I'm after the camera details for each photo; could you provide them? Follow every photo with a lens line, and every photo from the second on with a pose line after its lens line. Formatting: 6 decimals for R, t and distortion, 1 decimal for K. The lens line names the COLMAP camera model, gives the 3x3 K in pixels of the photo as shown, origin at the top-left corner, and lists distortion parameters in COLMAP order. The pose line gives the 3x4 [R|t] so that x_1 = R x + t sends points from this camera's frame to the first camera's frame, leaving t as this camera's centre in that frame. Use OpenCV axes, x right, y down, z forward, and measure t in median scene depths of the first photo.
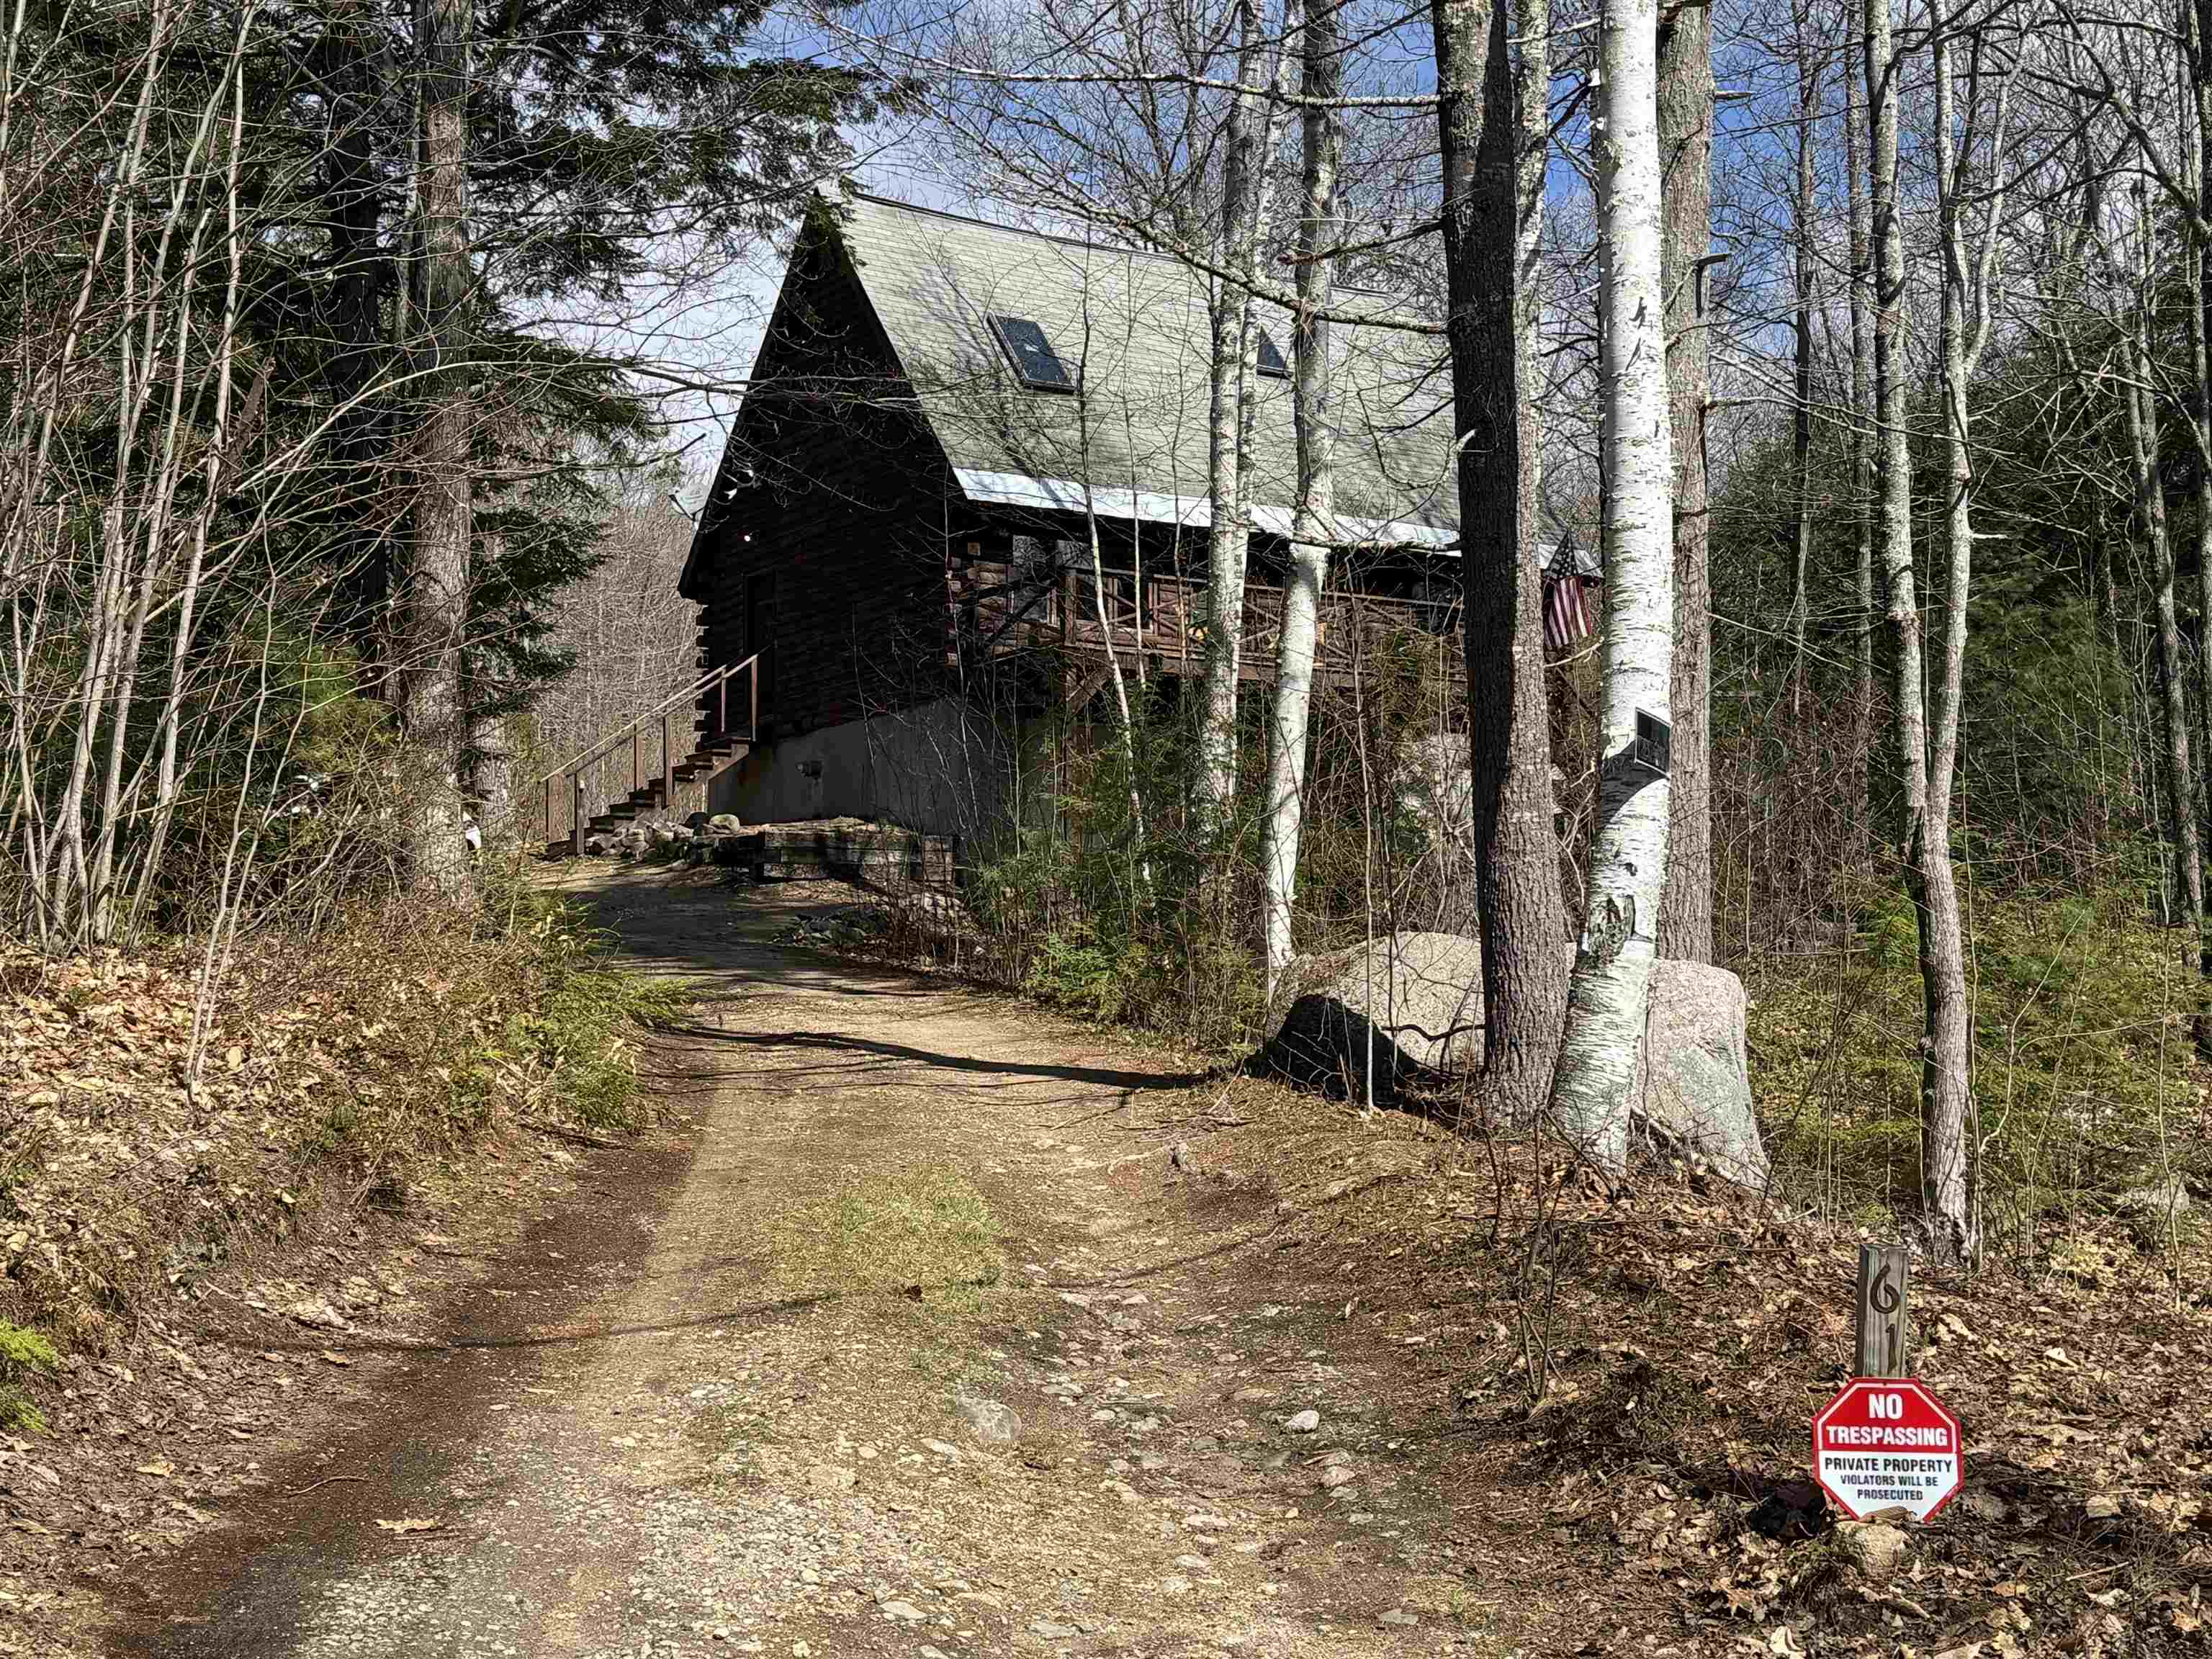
lens RADIAL K [[3044.2, 0, 1106.0], [0, 3044.2, 829.5], [0, 0, 1]] dist [-0.000817, -0.000388]
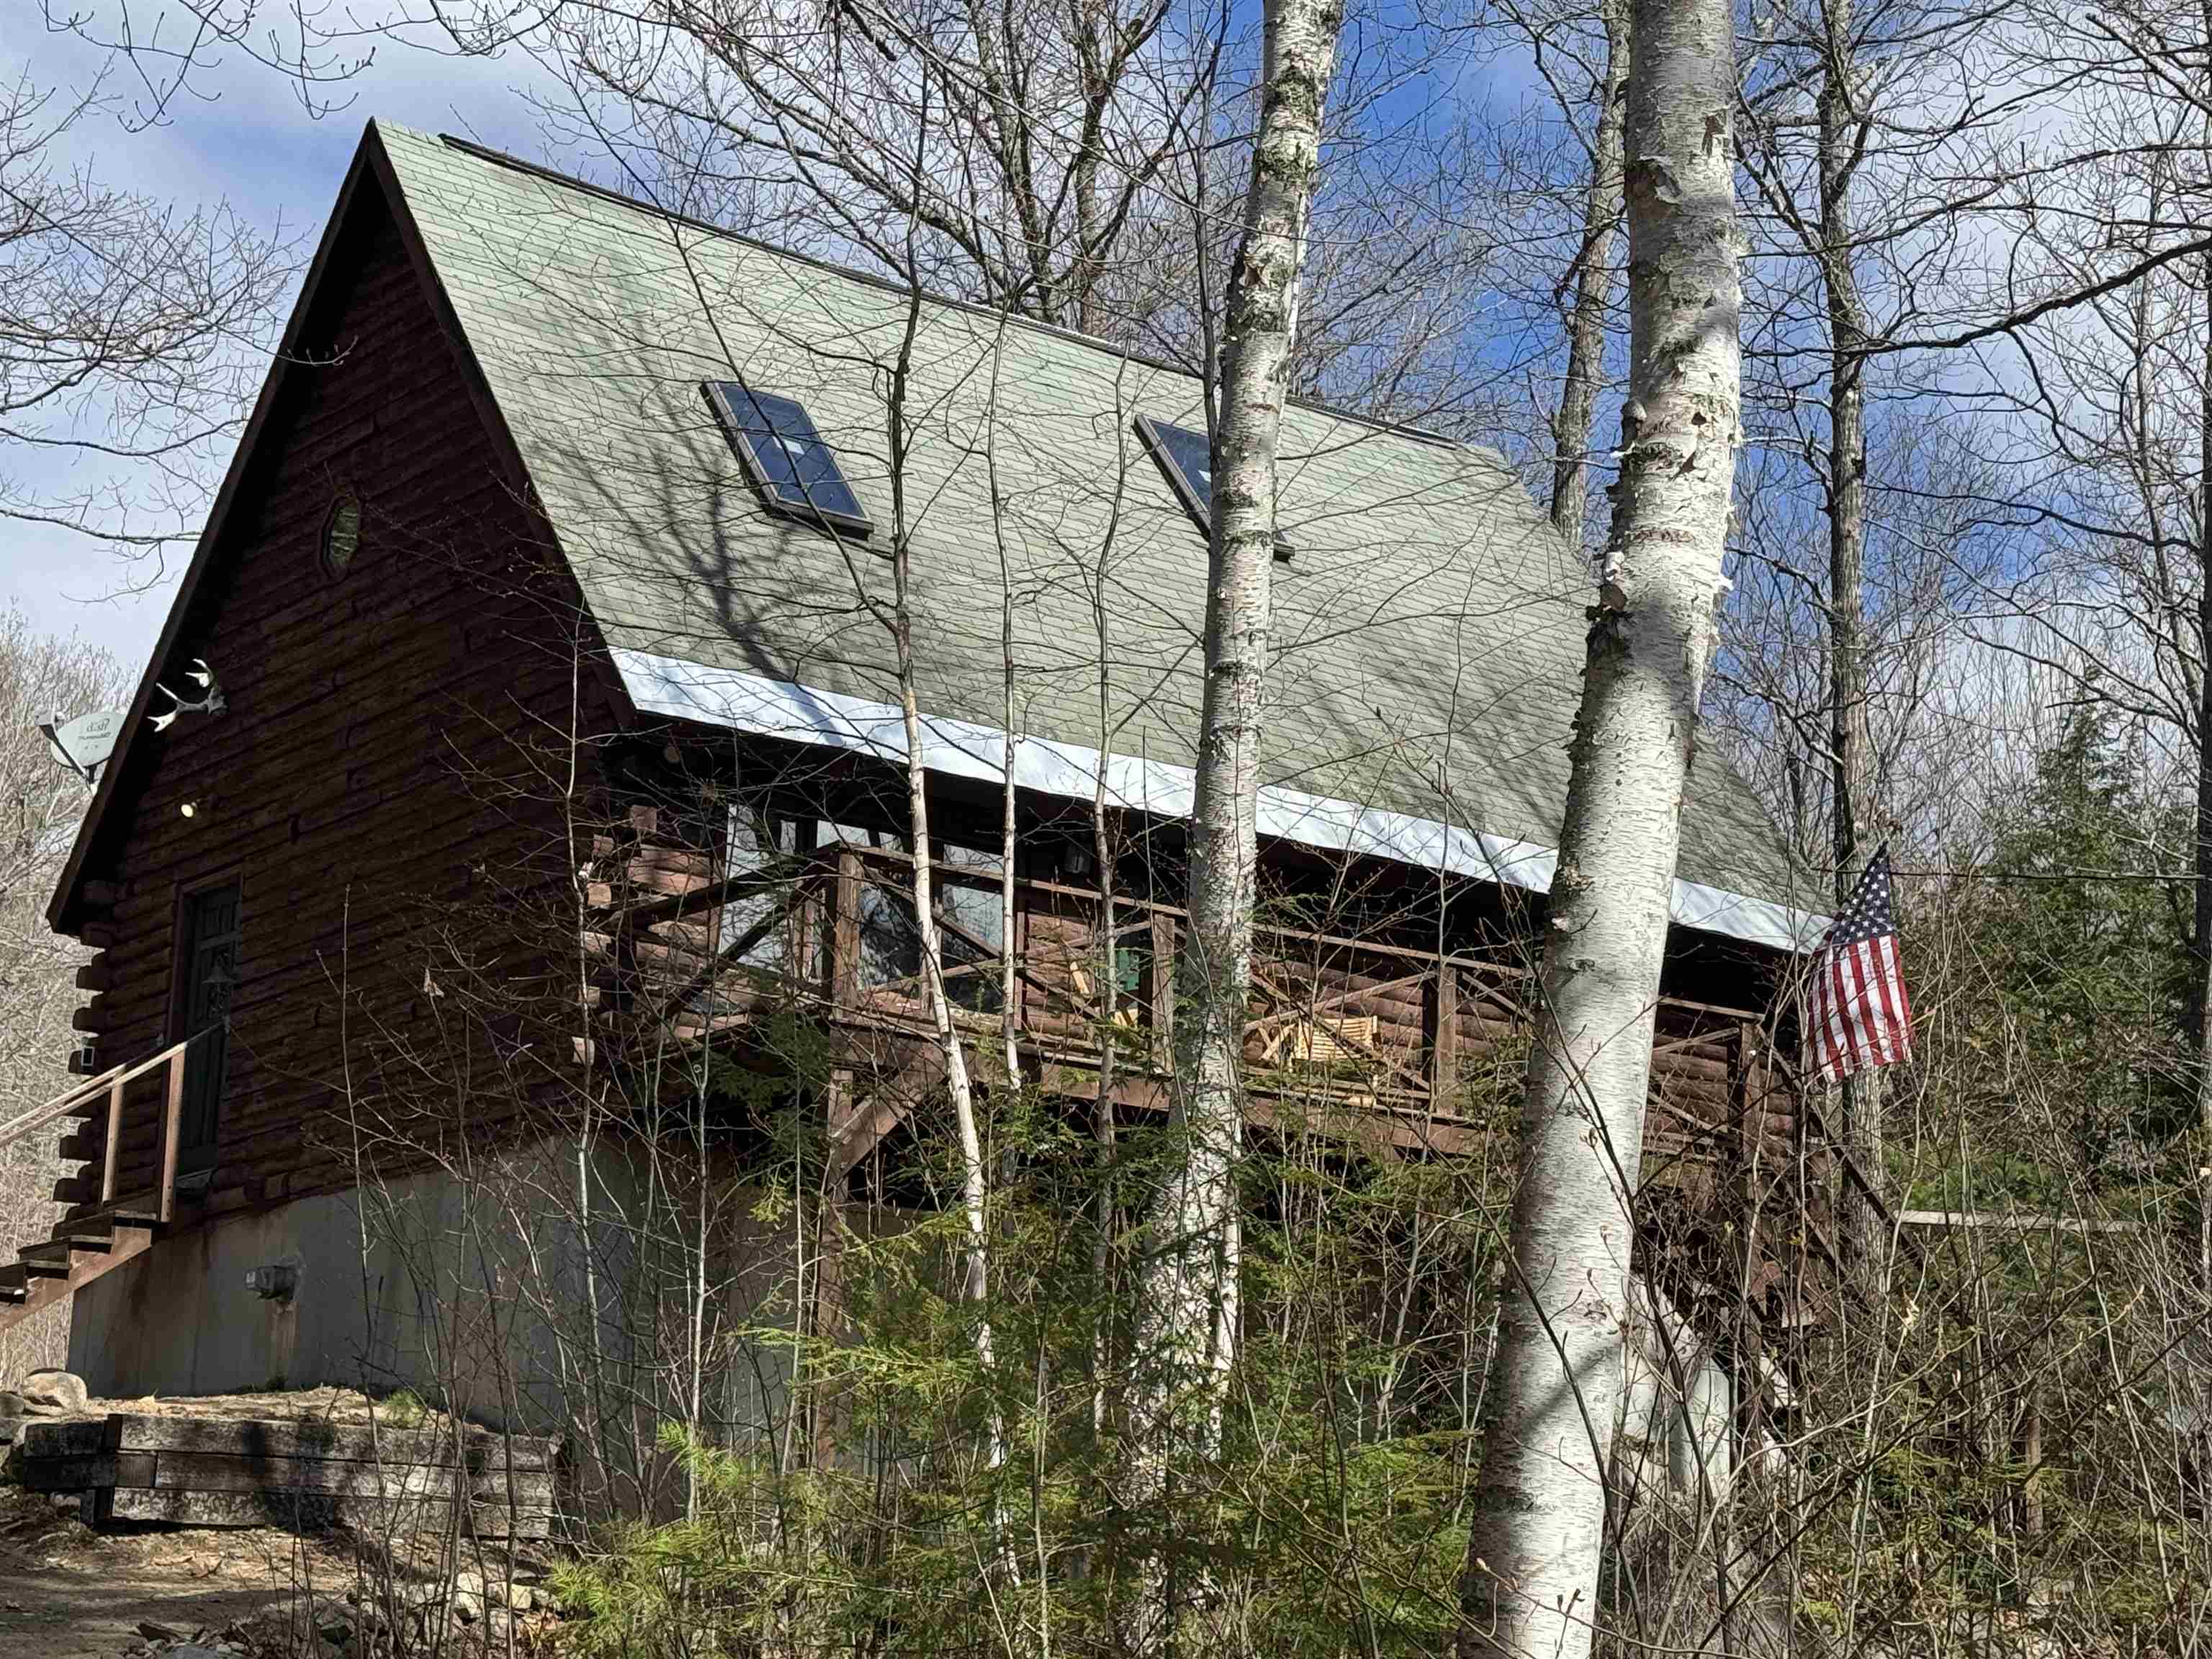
lens RADIAL K [[4703.1, 0, 1106.0], [0, 4703.1, 829.5], [0, 0, 1]] dist [0.159339, 0.067836]
pose [[0.997761, 0.049416, 0.045062, -0.004897], [-0.043214, 0.990636, -0.129511, -0.000111], [-0.051040, 0.127274, 0.990554, 0.269519]]
